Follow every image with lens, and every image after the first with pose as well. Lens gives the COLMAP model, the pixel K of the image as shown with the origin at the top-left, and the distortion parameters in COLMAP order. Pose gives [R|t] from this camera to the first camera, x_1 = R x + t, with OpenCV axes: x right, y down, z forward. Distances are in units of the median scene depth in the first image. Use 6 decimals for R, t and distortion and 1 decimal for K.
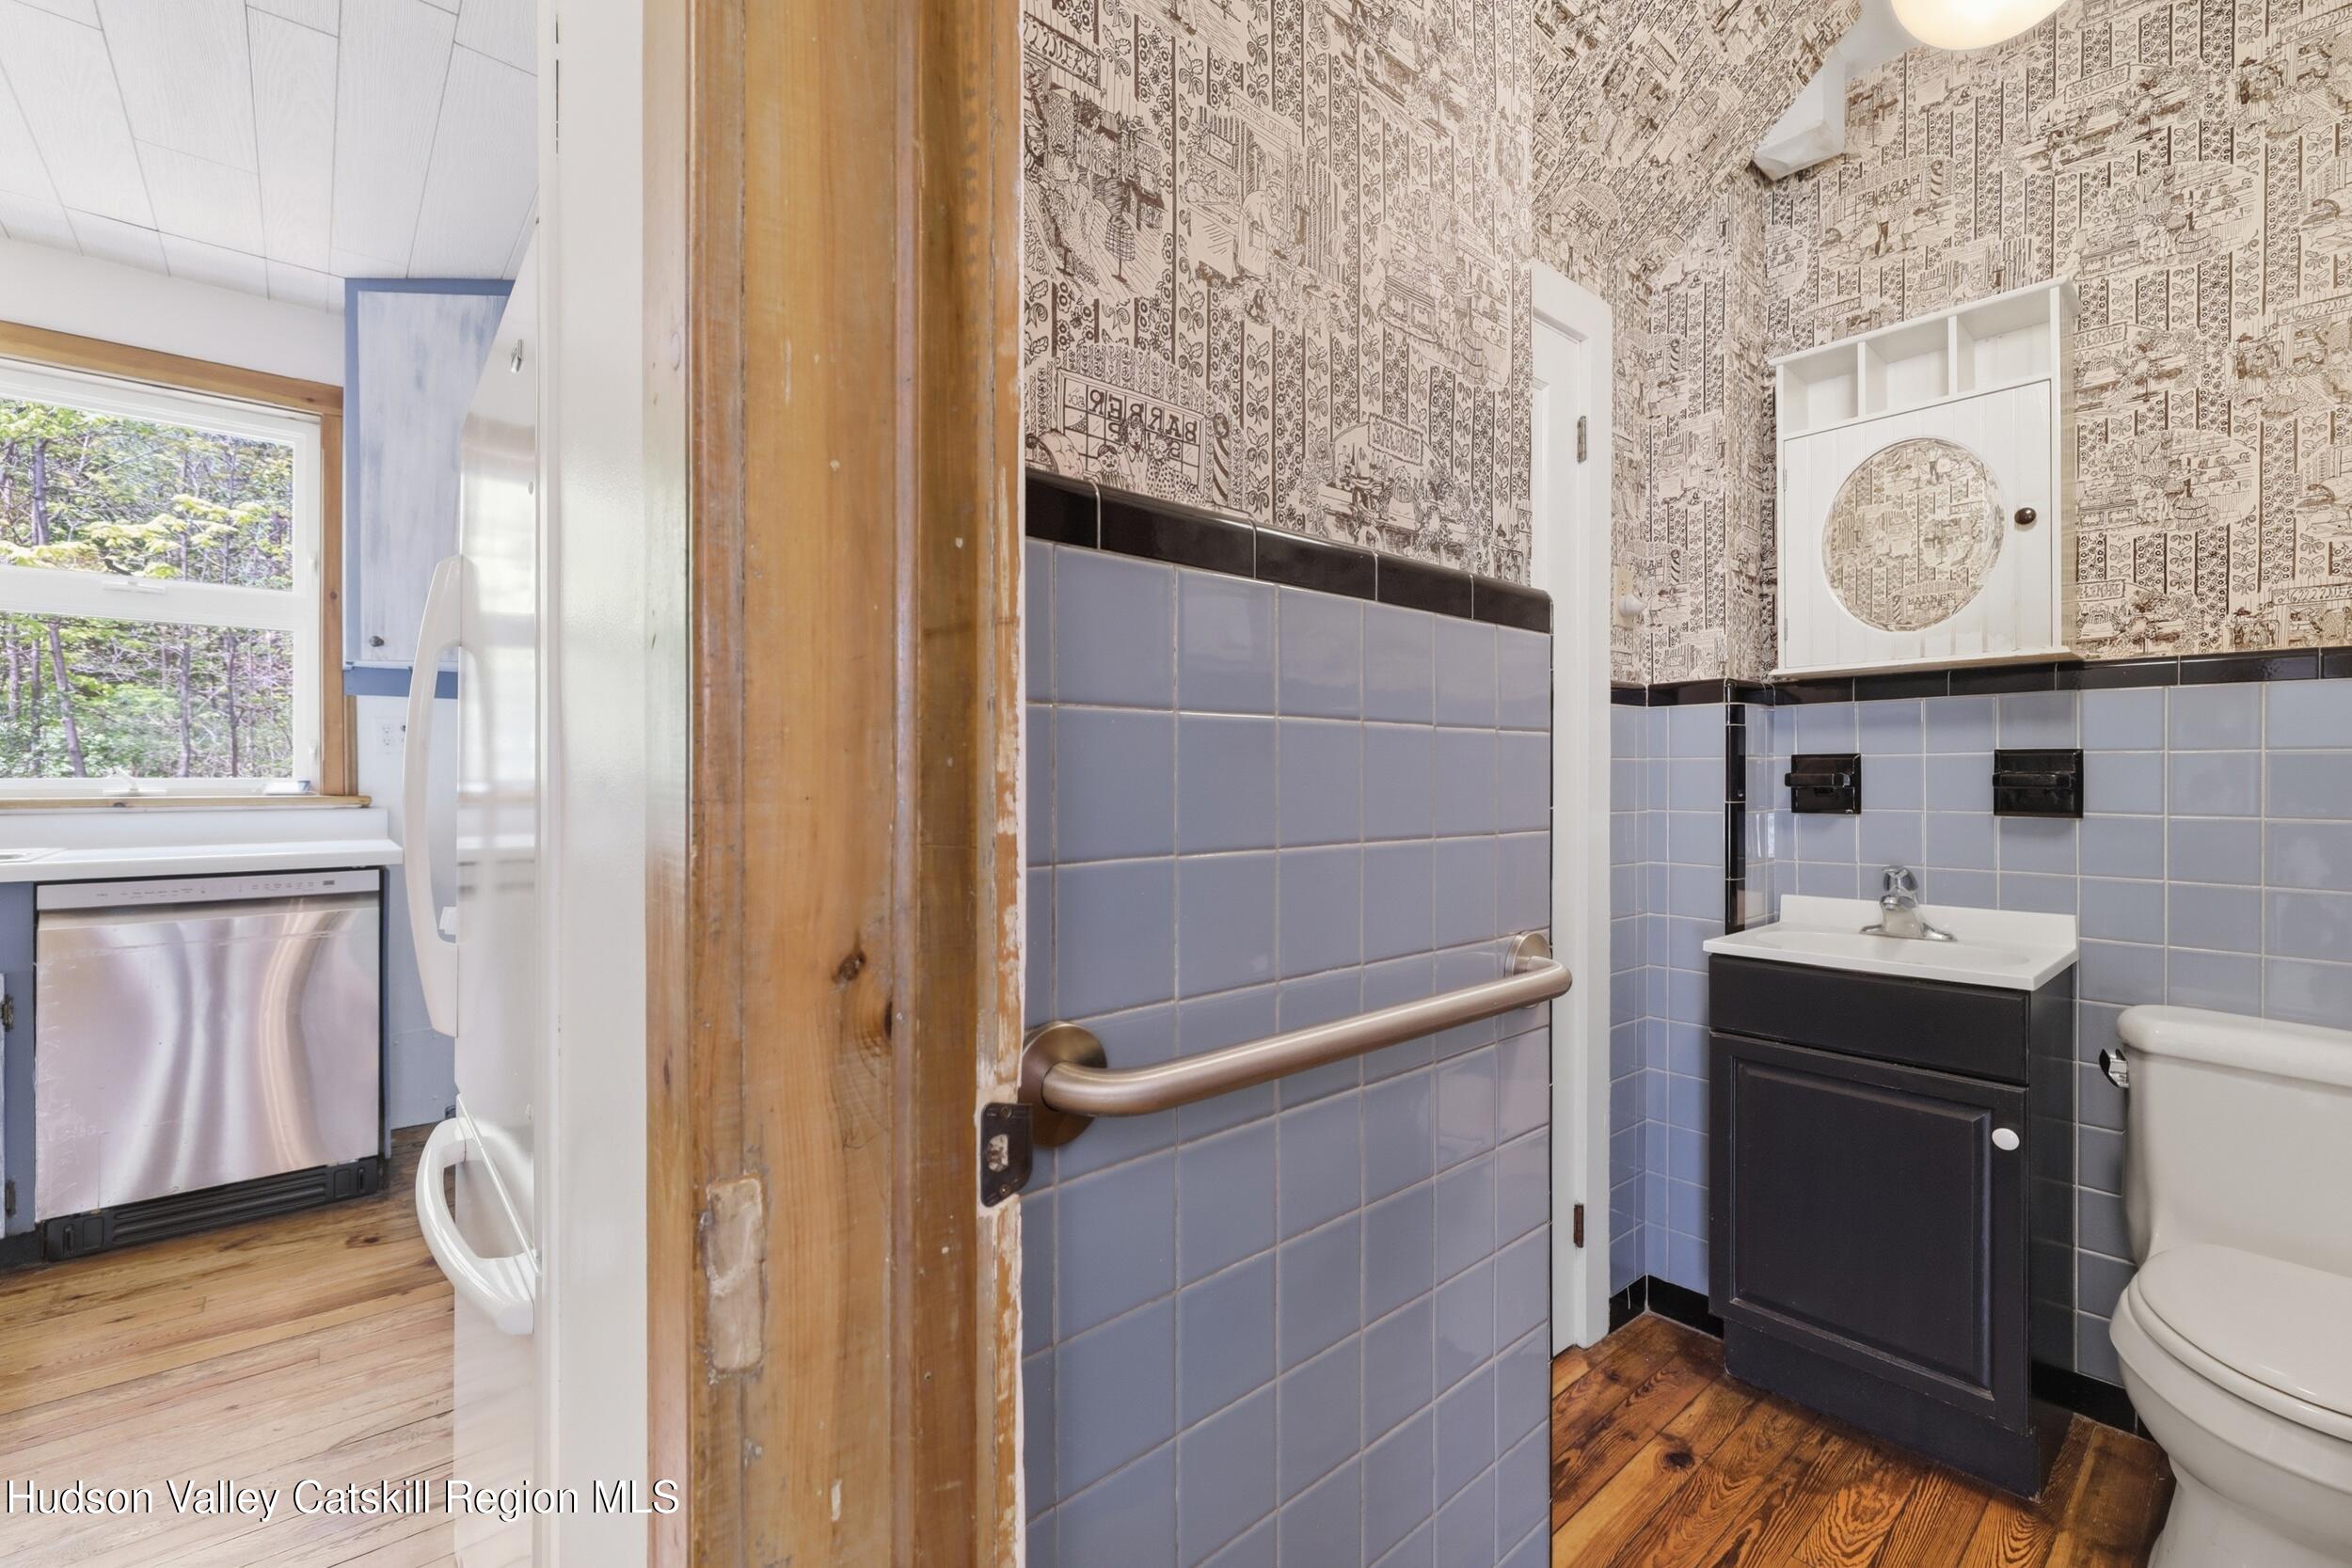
lens RADIAL K [[1006.8, 0, 1176.0], [0, 1006.8, 784.0], [0, 0, 1]] dist [0.010400, 0.000012]
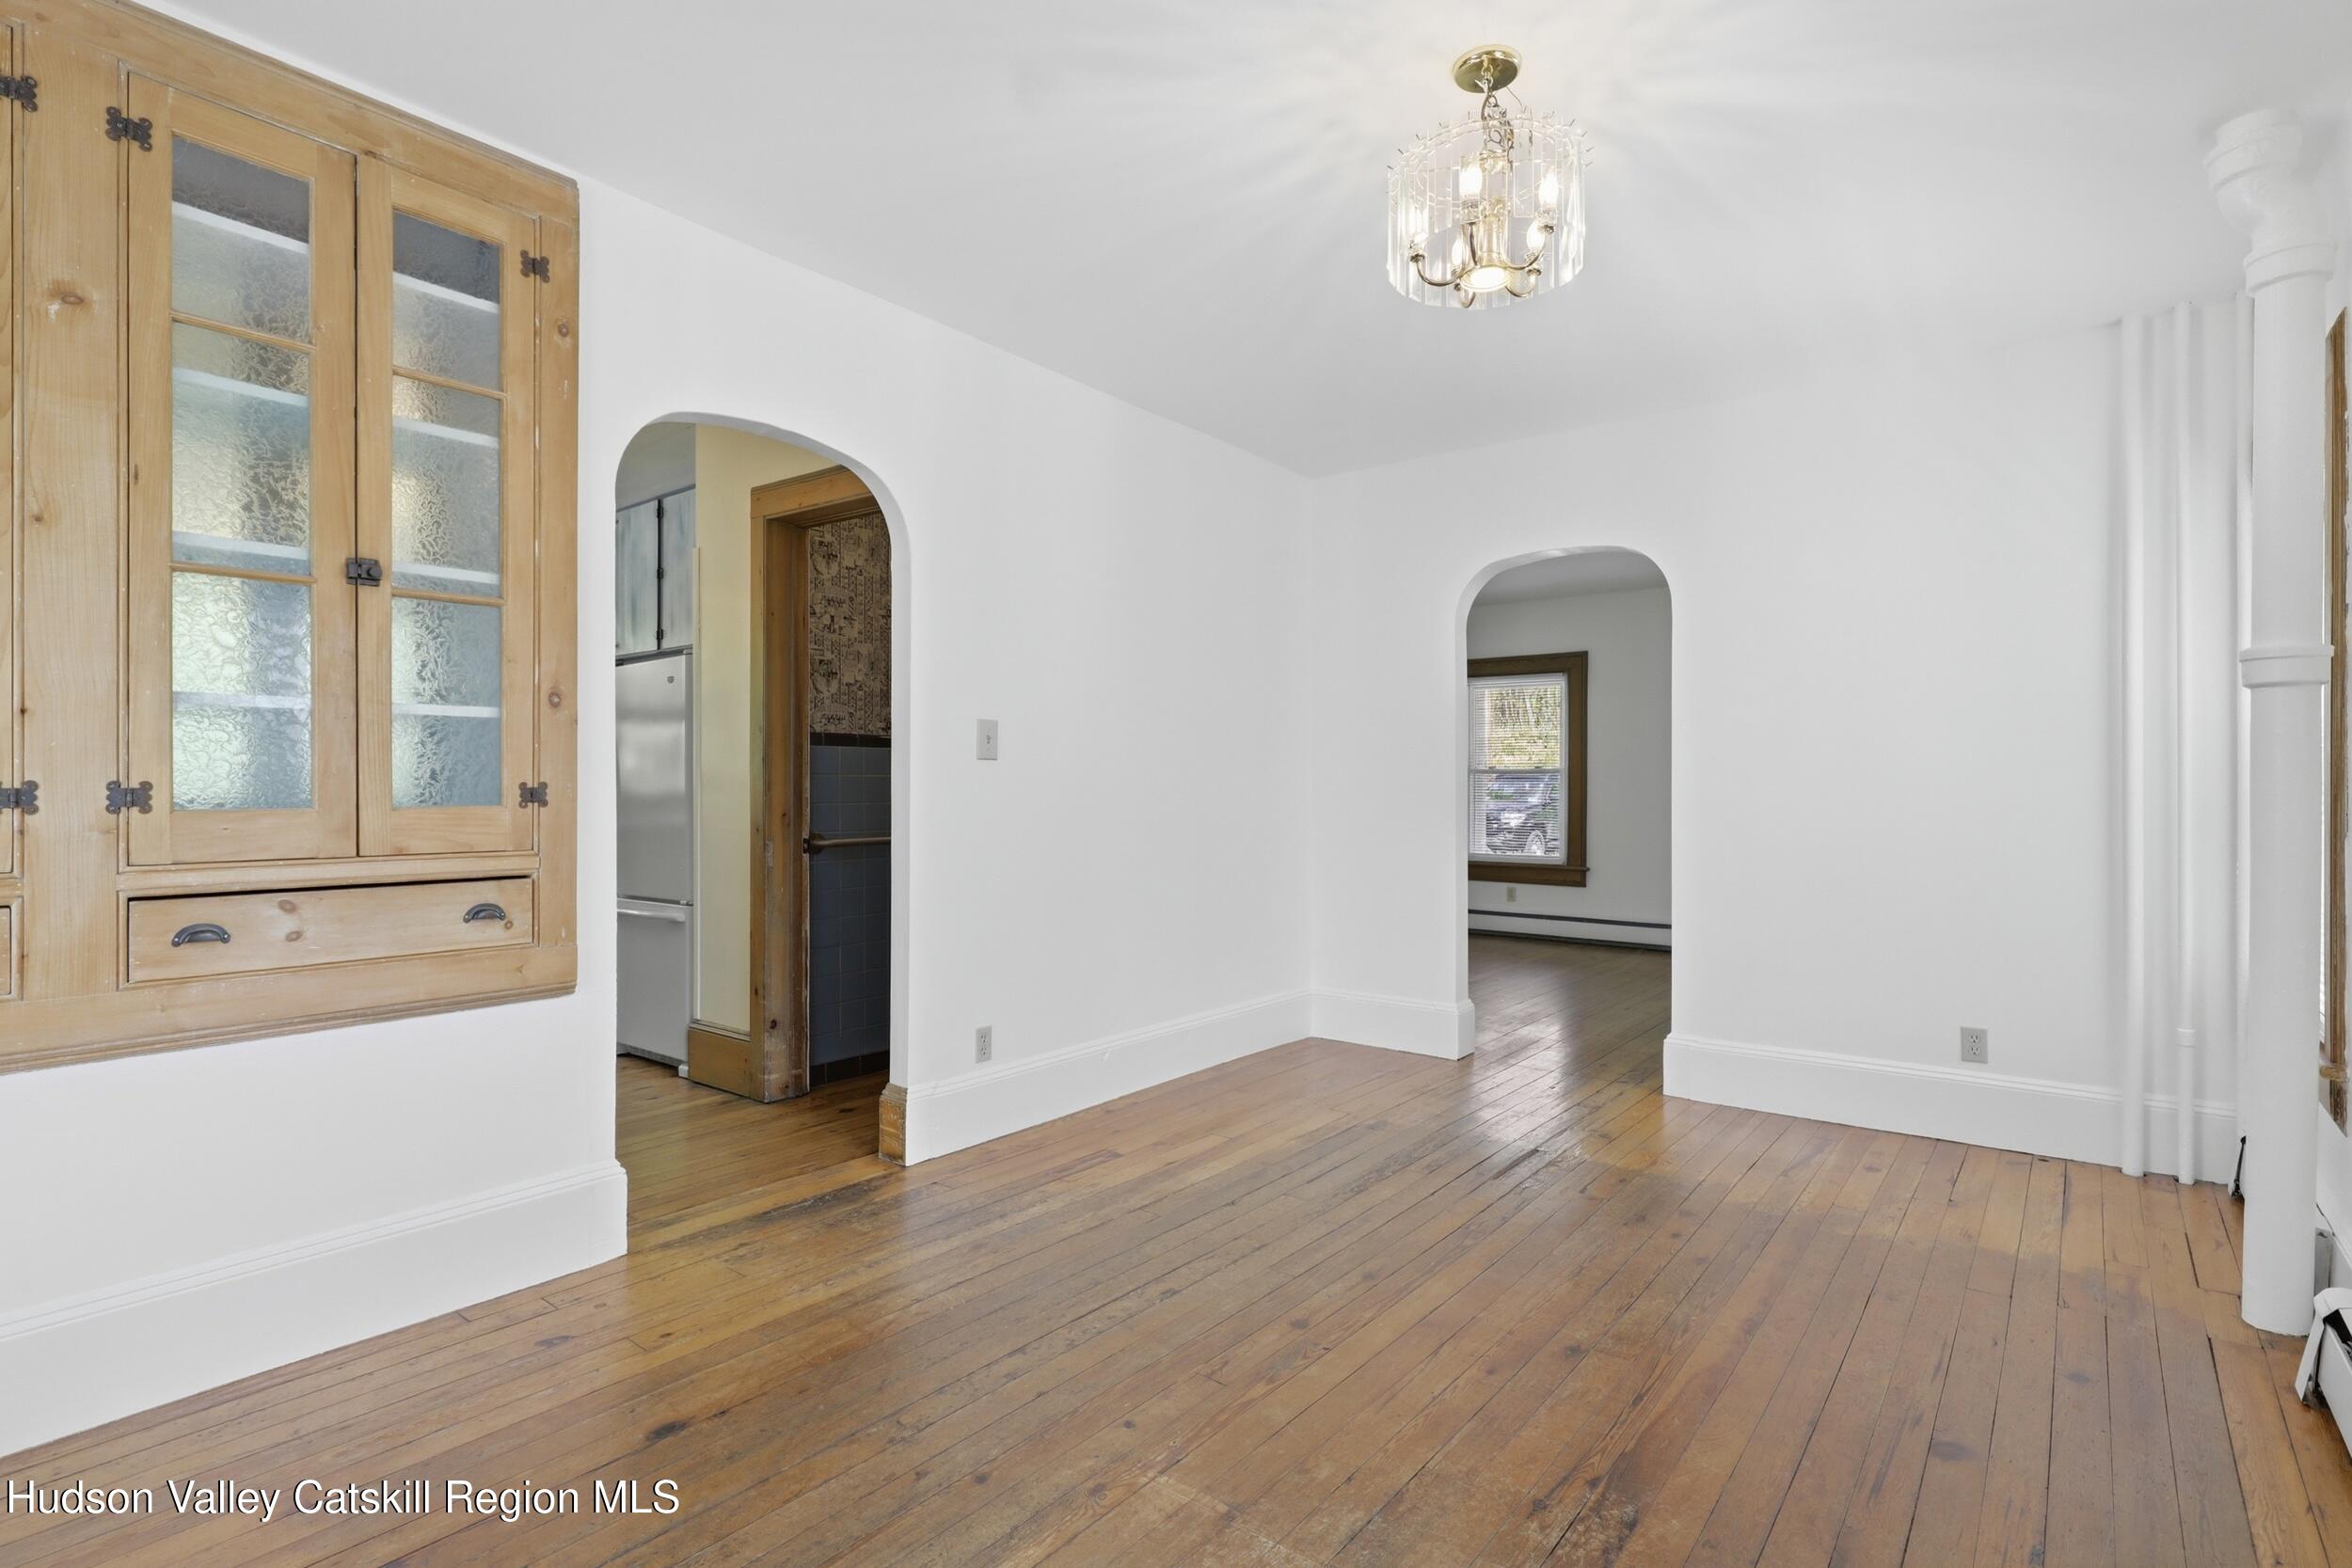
lens RADIAL K [[1116.6, 0, 1176.0], [0, 1116.6, 784.0], [0, 0, 1]] dist [0.000628, 0.000026]
pose [[0.984754, -0.005270, 0.173872, 0.220140], [0.006675, 0.999950, -0.007500, 0.009708], [-0.173823, 0.008546, 0.984740, -1.551162]]
